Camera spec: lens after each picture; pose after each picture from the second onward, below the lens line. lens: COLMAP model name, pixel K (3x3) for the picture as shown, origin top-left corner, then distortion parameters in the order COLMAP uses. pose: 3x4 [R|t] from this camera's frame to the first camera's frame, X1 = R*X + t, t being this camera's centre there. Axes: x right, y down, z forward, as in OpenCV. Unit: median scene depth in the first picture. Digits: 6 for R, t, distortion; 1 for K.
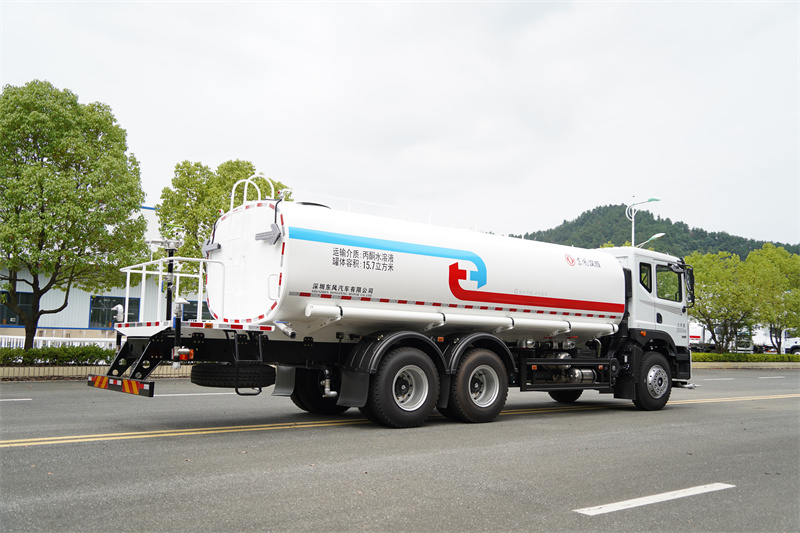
lens RADIAL K [[750.9, 0, 400.0], [0, 750.9, 266.5], [0, 0, 1]] dist [0.013529, 0.013633]
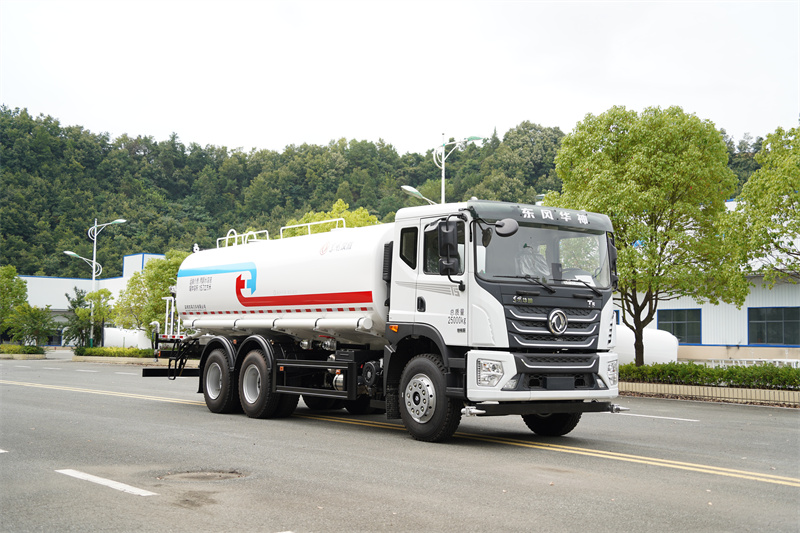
lens RADIAL K [[1023.7, 0, 400.0], [0, 1023.7, 266.5], [0, 0, 1]] dist [0.162522, 0.013364]
pose [[-0.052251, -0.098850, -0.993730, 1.307941], [0.083096, 0.991208, -0.102968, 0.132465], [0.995171, -0.087956, -0.043577, 1.058237]]
